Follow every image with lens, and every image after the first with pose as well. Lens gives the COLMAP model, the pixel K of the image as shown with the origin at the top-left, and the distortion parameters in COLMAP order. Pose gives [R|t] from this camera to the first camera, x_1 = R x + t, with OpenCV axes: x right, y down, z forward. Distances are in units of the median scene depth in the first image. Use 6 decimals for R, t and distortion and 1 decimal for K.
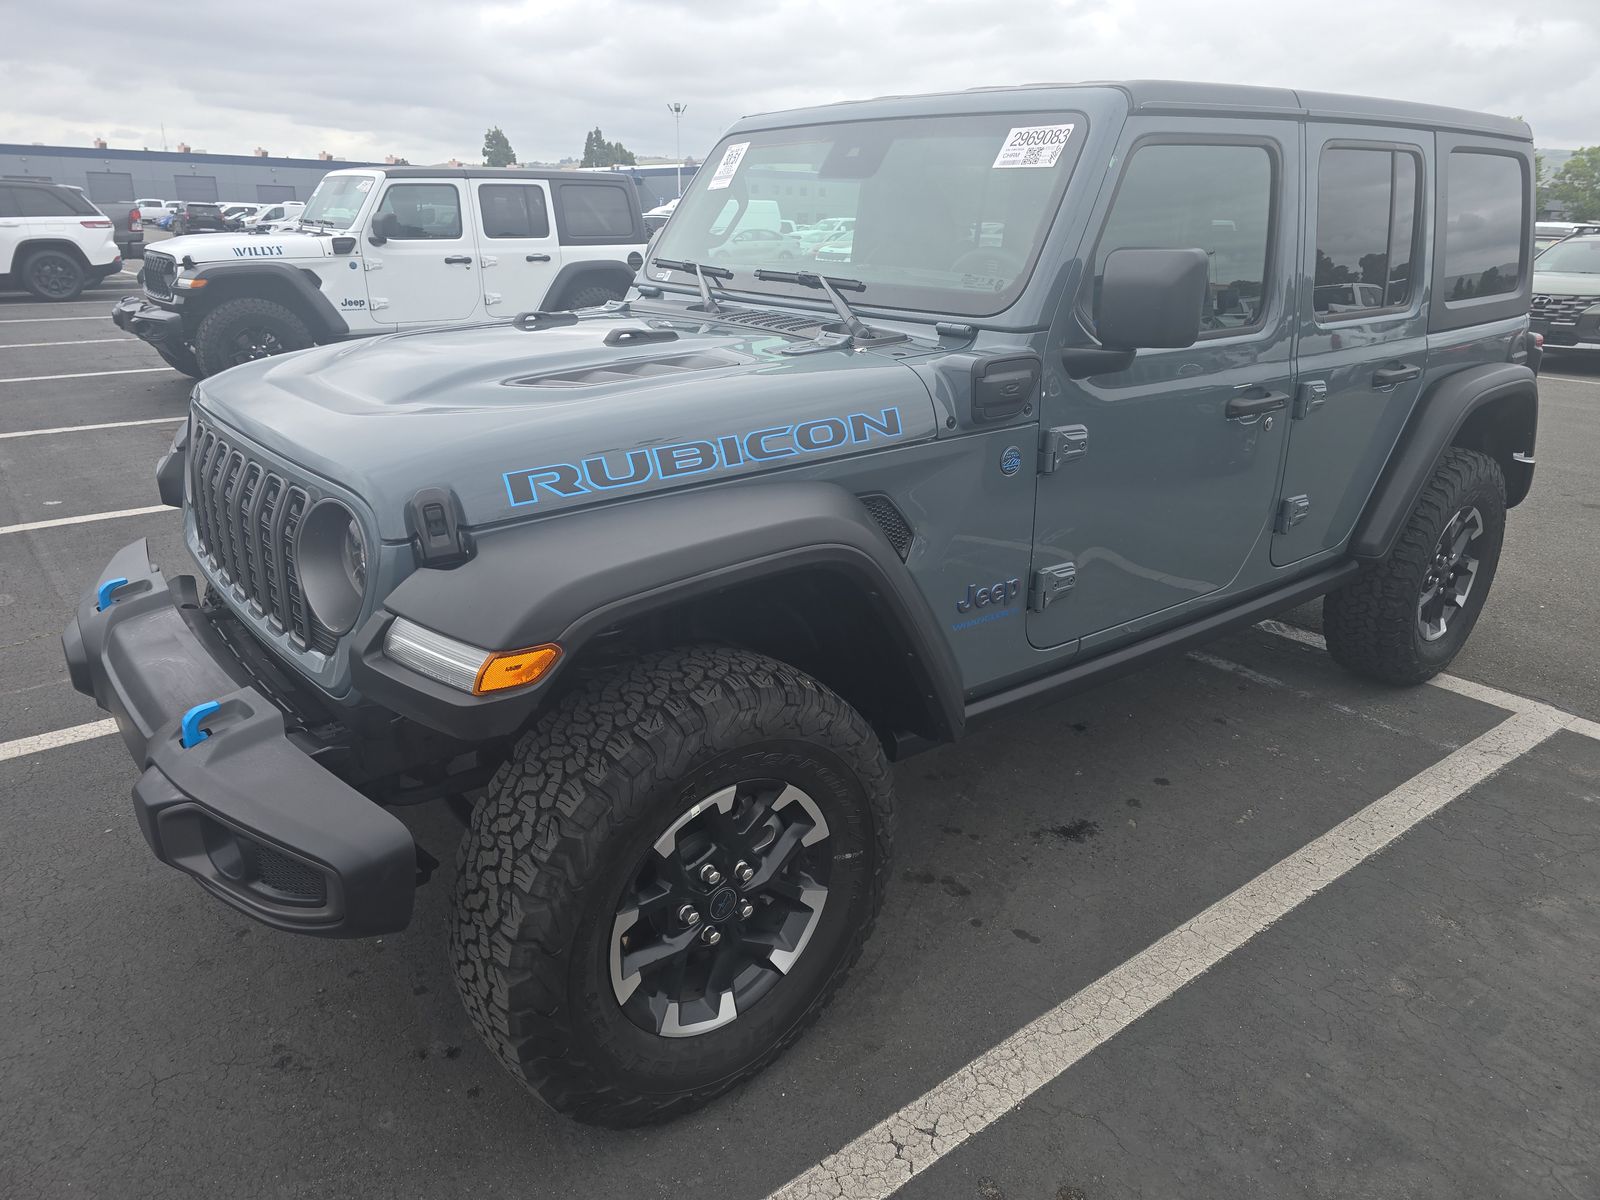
lens RADIAL K [[1122.9, 0, 800.0], [0, 1122.9, 600.0], [0, 0, 1]] dist [0.008029, 0.002009]
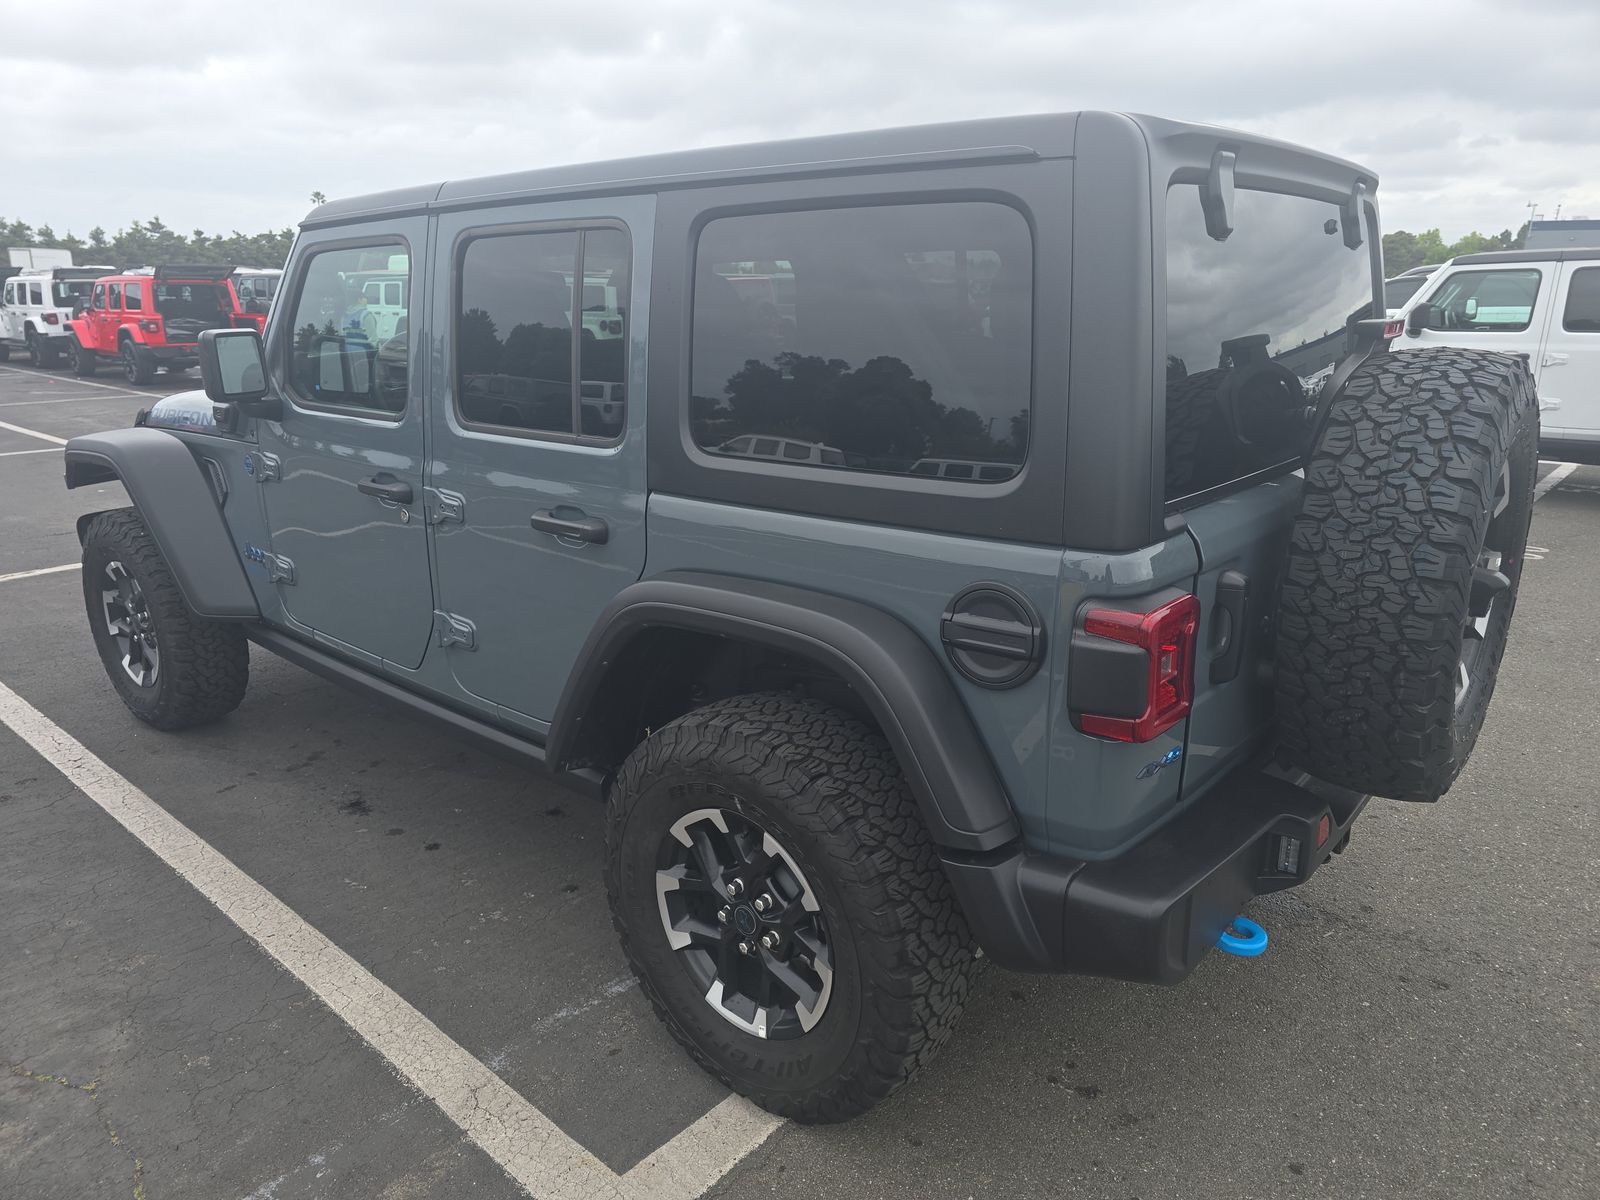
lens RADIAL K [[1116.5, 0, 800.4], [0, 1116.5, 576.1], [0, 0, 1]] dist [0.002884, -0.004461]
pose [[0.157035, 0.230389, -0.960344, 0.894721], [-0.316502, 0.932860, 0.172042, -0.241212], [0.935503, 0.276934, 0.219410, 0.707278]]
